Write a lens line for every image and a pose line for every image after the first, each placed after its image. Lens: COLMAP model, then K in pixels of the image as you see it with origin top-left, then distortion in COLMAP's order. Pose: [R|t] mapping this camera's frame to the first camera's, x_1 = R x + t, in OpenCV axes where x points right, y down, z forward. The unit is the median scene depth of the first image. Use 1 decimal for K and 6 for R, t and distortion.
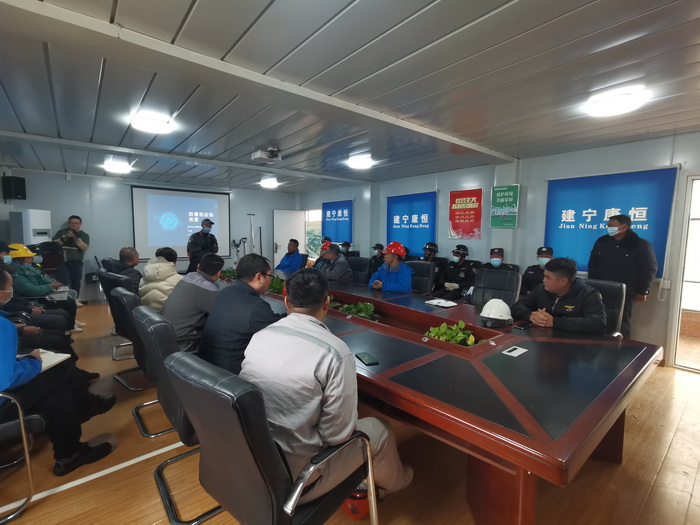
lens RADIAL K [[338.0, 0, 350.0], [0, 338.0, 262.5], [0, 0, 1]] dist [-0.018907, 0.025074]
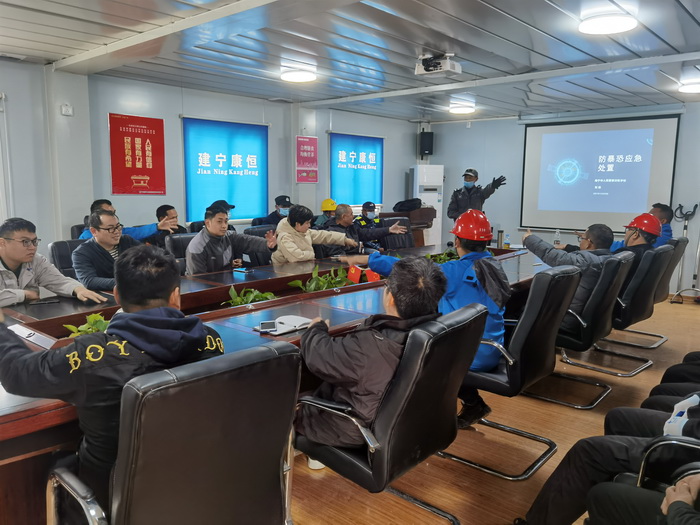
lens RADIAL K [[556.3, 0, 350.0], [0, 556.3, 262.5], [0, 0, 1]] dist [0.004208, 0.010942]
pose [[0.156885, 0.133069, -0.978611, 0.584814], [-0.093243, 0.988451, 0.119459, -0.048626], [0.983205, 0.072507, 0.167481, 0.515733]]
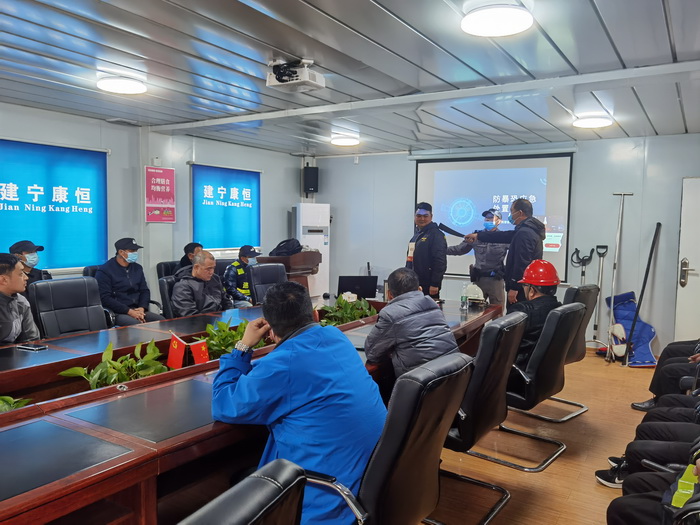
lens RADIAL K [[557.0, 0, 351.4], [0, 557.0, 264.3], [0, 0, 1]] dist [0.000511, 0.022011]
pose [[0.317949, 0.065936, -0.945812, 0.418772], [-0.094889, 0.994783, 0.037451, -0.062334], [0.943347, 0.077839, 0.322547, 0.623097]]
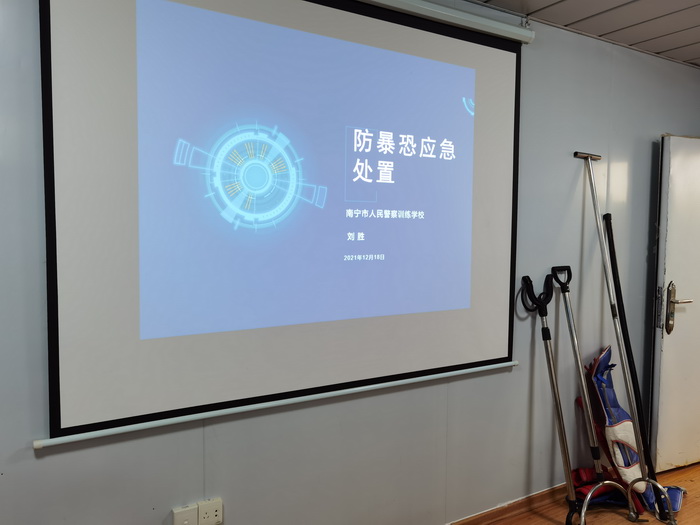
lens RADIAL K [[555.2, 0, 351.9], [0, 555.2, 264.7], [0, 0, 1]] dist [0.008217, 0.010771]
pose [[0.989668, 0.008539, -0.143123, -0.557802], [-0.012189, 0.999622, -0.024648, -0.091662], [0.142858, 0.026138, 0.989398, 0.912401]]
